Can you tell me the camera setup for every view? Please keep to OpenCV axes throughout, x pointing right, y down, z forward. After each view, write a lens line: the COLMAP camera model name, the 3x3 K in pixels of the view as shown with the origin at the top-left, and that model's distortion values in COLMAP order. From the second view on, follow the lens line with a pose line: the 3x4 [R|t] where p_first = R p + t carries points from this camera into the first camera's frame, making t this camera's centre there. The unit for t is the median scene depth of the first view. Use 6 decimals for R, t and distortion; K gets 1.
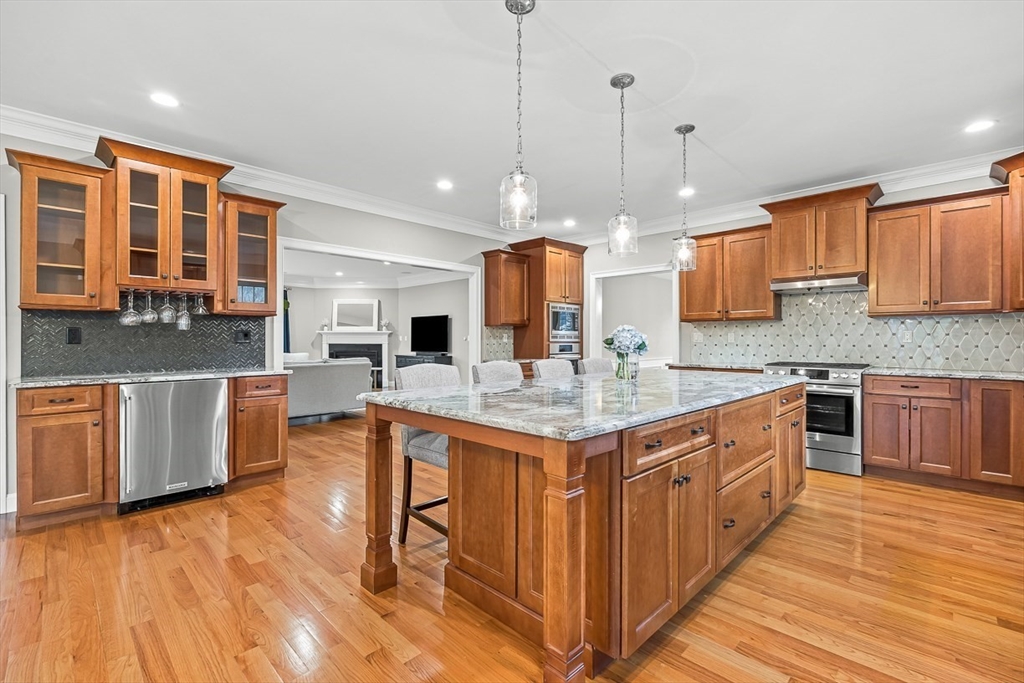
lens RADIAL K [[451.5, 0, 509.4], [0, 451.5, 341.9], [0, 0, 1]] dist [-0.000851, -0.000403]
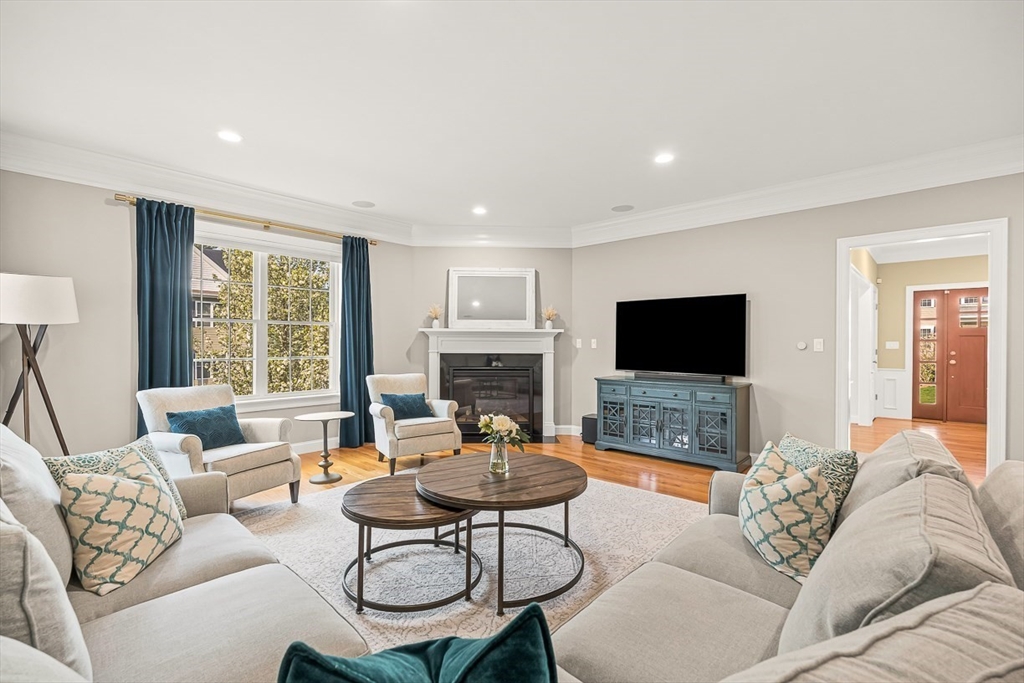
lens RADIAL K [[453.8, 0, 513.9], [0, 453.8, 339.9], [0, 0, 1]] dist [-0.001138, -0.000133]
pose [[0.999376, 0.001642, 0.035276, -1.046923], [-0.001370, 0.999969, -0.007736, -0.023722], [-0.035287, 0.007683, 0.999348, 1.491844]]
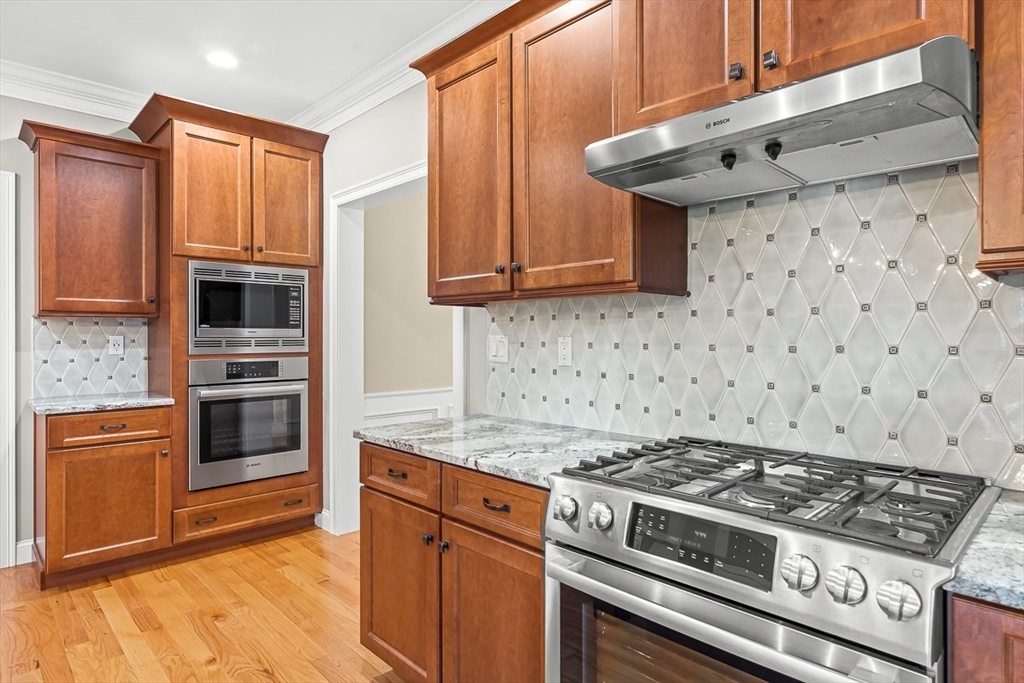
lens RADIAL K [[567.3, 0, 512.0], [0, 567.3, 341.5], [0, 0, 1]] dist [-0.000718, -0.000156]
pose [[0.999842, -0.001101, -0.017737, 0.666541], [0.001233, 0.999972, 0.007390, -0.027953], [0.017729, -0.007411, 0.999815, 0.839353]]
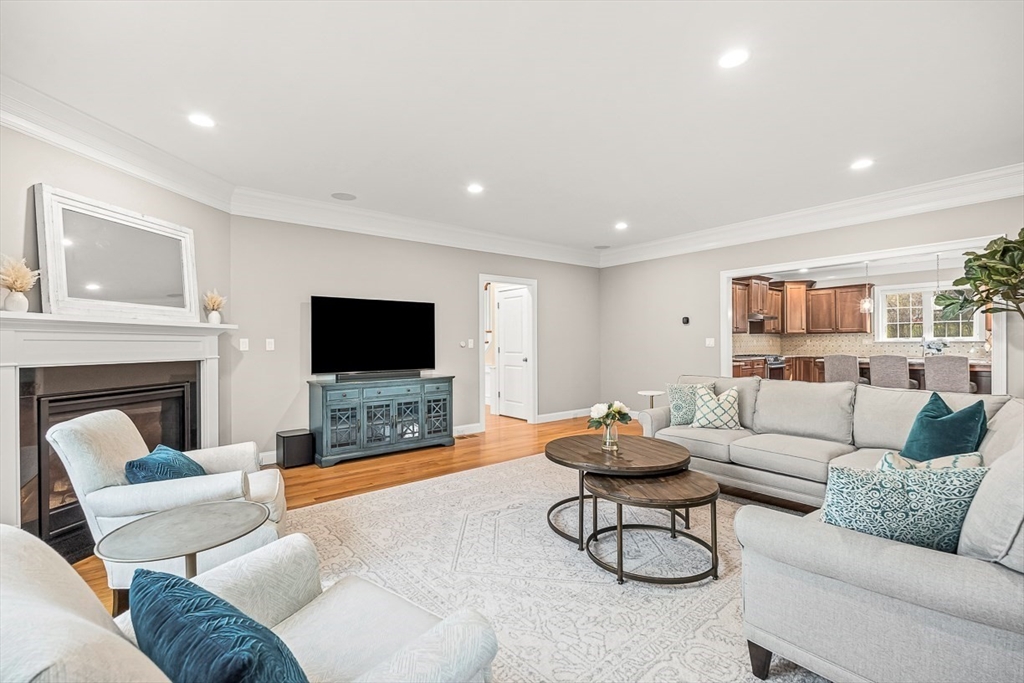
lens RADIAL K [[451.5, 0, 509.4], [0, 451.5, 341.9], [0, 0, 1]] dist [-0.000851, -0.000403]
pose [[0.114248, -0.001189, 0.993452, -1.882683], [0.007994, 0.999968, 0.000278, -0.025690], [-0.993420, 0.007909, 0.114254, 2.278407]]
